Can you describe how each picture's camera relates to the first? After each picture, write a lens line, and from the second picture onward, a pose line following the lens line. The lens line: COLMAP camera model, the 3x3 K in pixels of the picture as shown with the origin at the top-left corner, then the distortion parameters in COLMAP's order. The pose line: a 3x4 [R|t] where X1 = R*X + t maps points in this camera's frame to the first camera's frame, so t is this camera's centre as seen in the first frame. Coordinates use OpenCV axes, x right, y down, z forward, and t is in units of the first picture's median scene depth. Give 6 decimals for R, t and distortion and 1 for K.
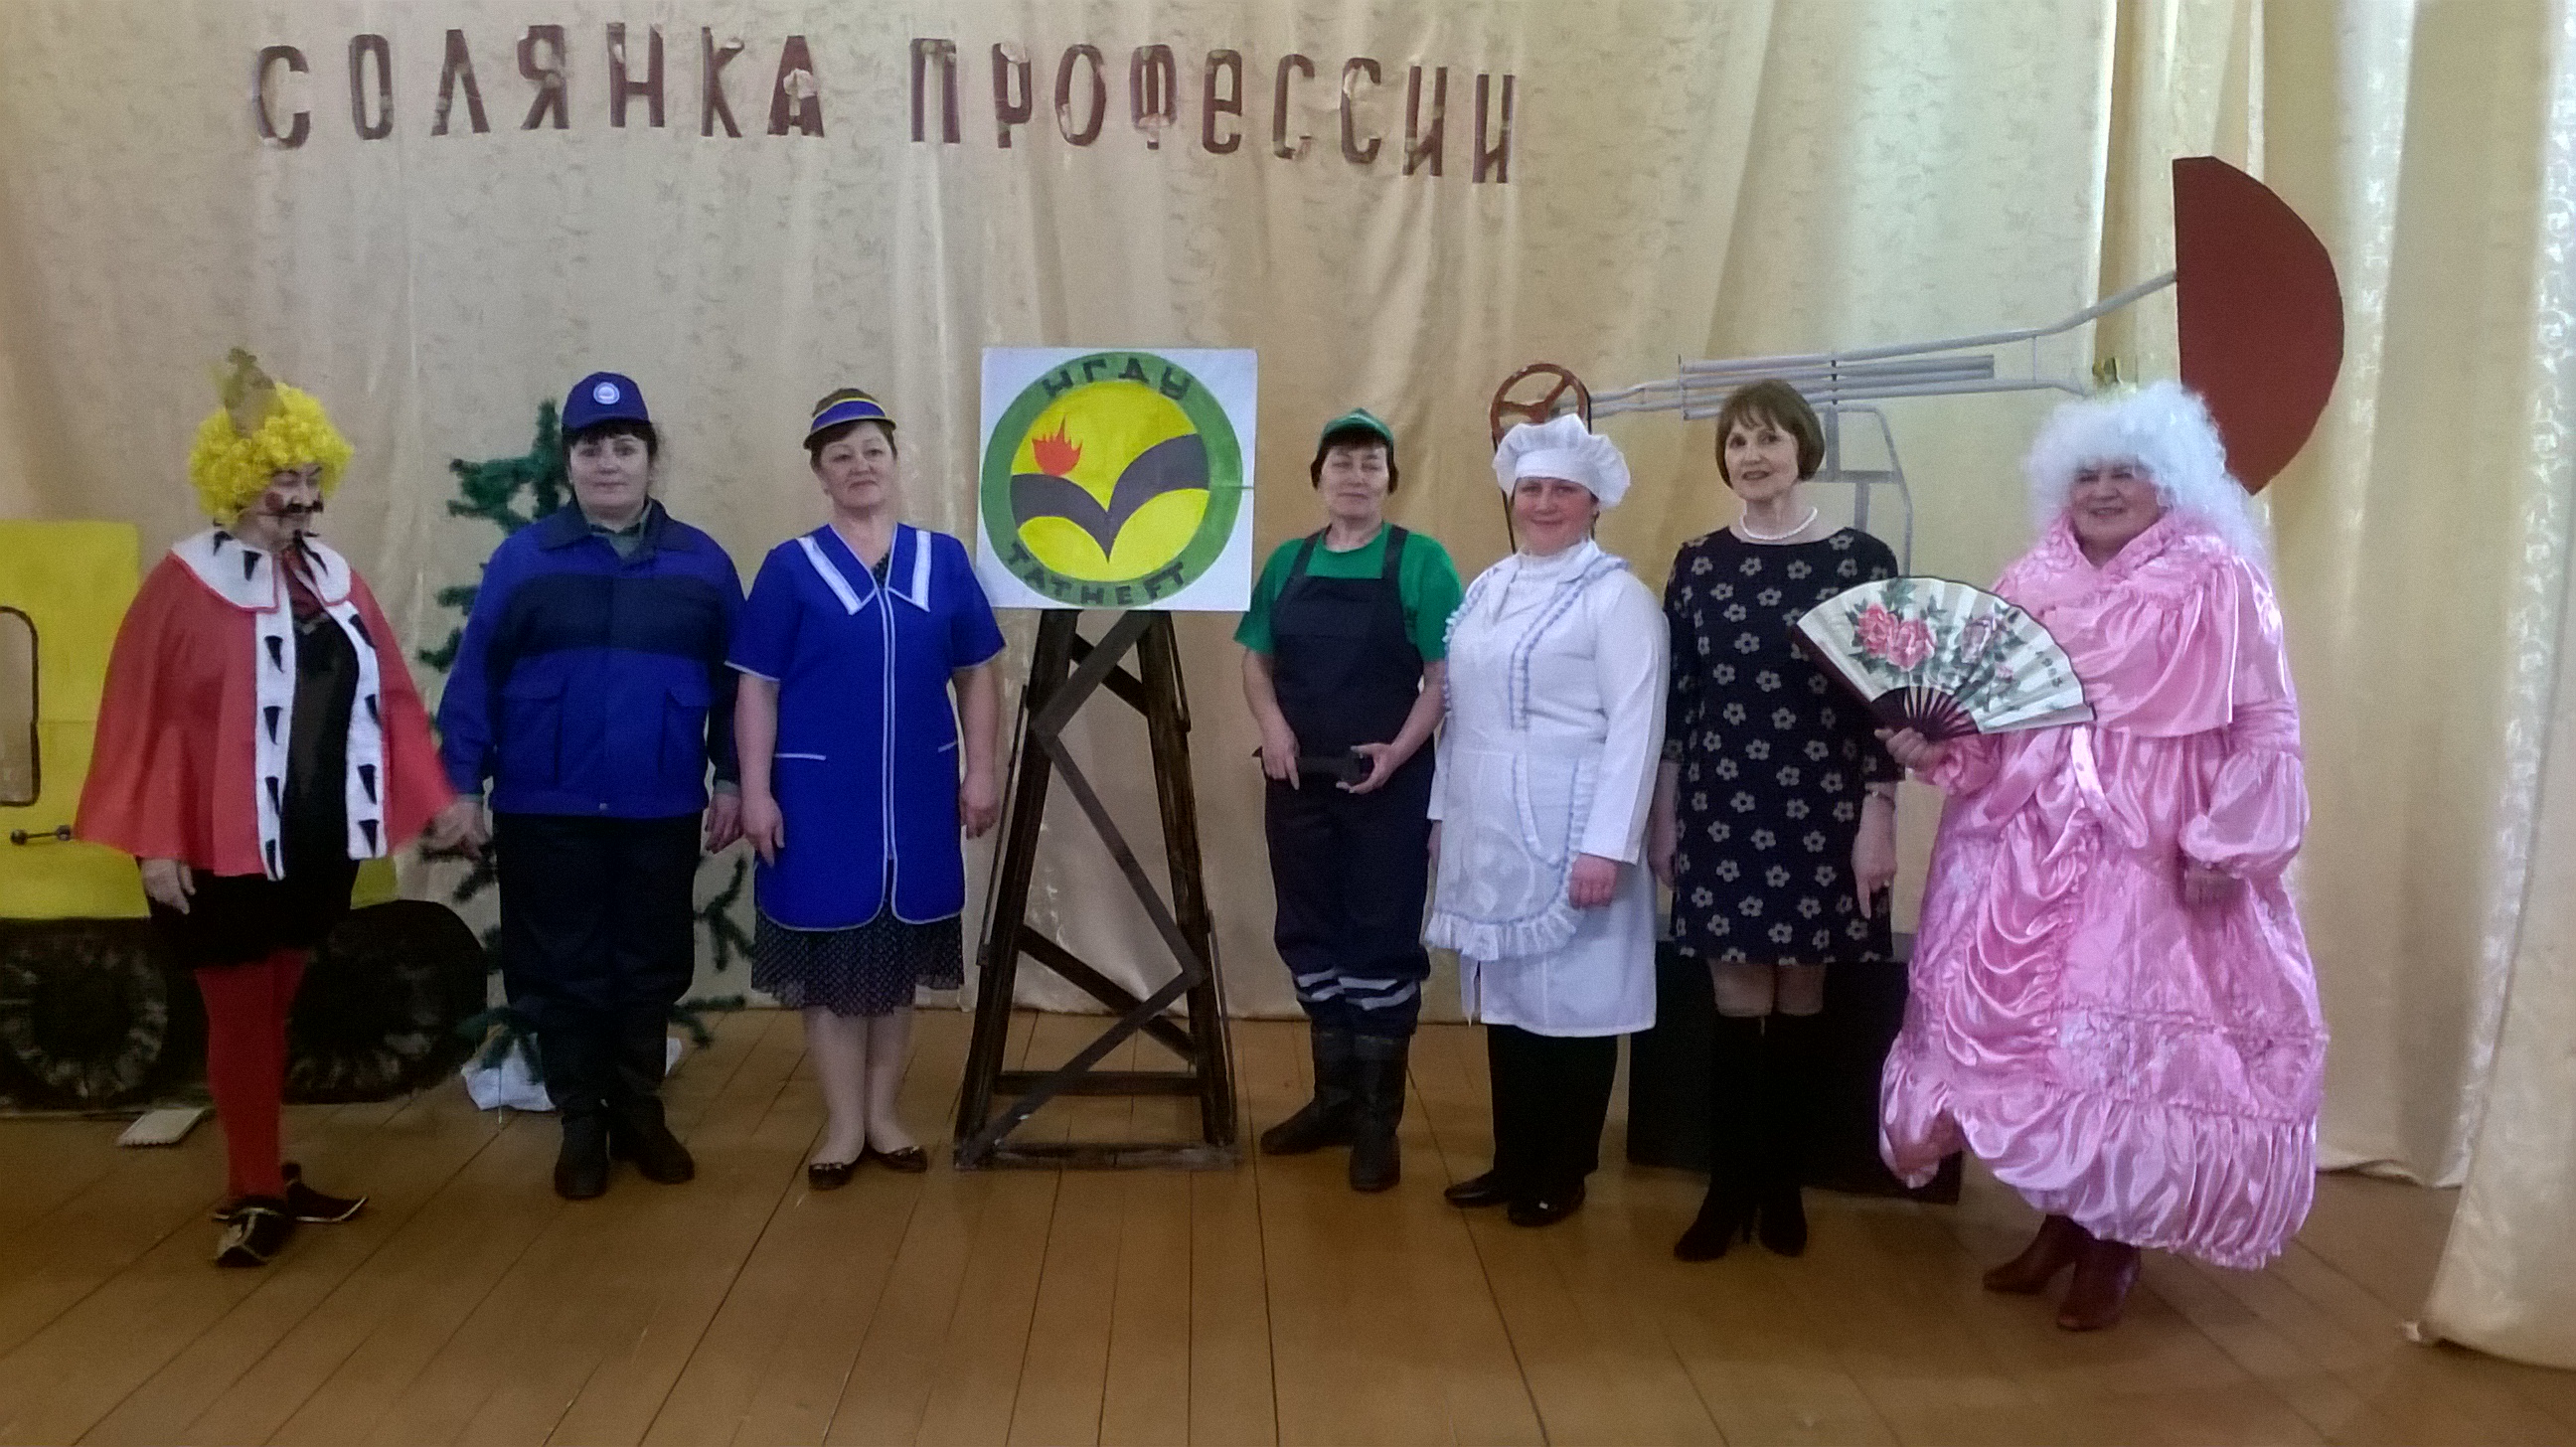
lens RADIAL K [[2295.1, 0, 1296.6], [0, 2295.1, 728.0], [0, 0, 1]] dist [-0.033150, -0.006294]
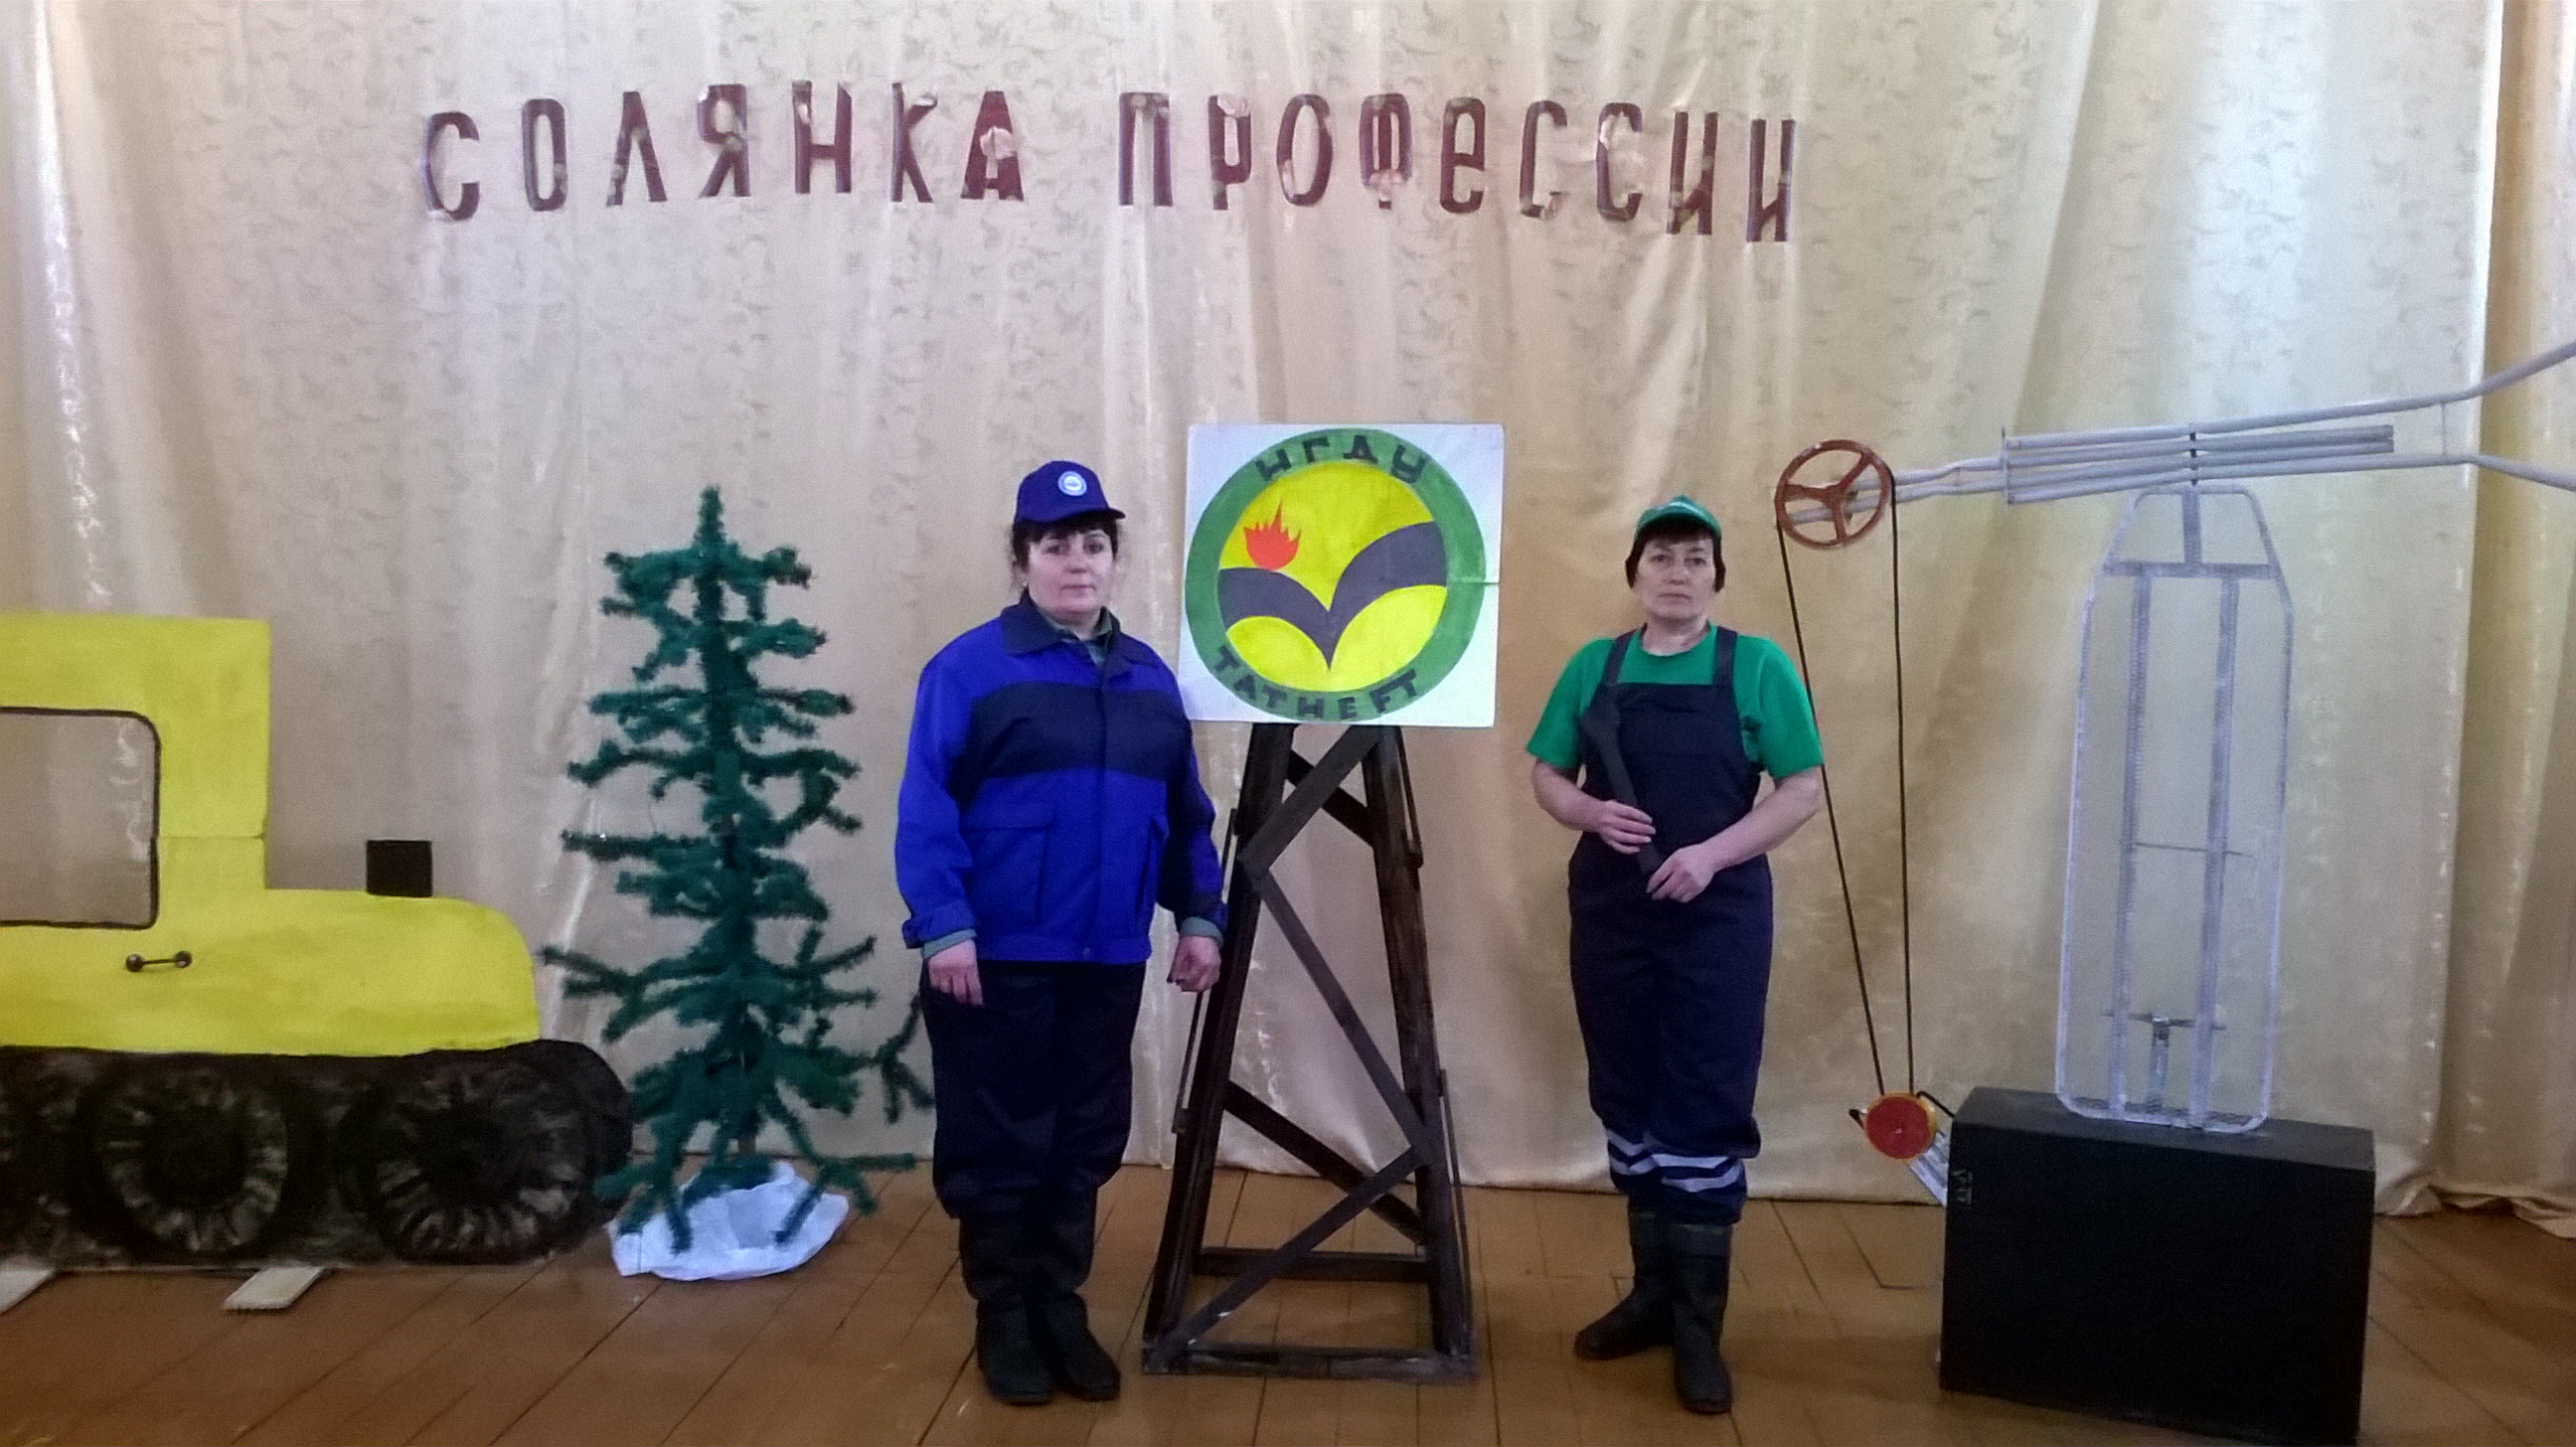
lens RADIAL K [[2295.1, 0, 1290.2], [0, 2295.1, 720.7], [0, 0, 1]] dist [-0.033150, -0.006294]
pose [[0.994899, 0.006666, -0.100652, -0.008527], [-0.011688, 0.998711, -0.049388, -0.008908], [0.100193, 0.050312, 0.993695, 0.125165]]
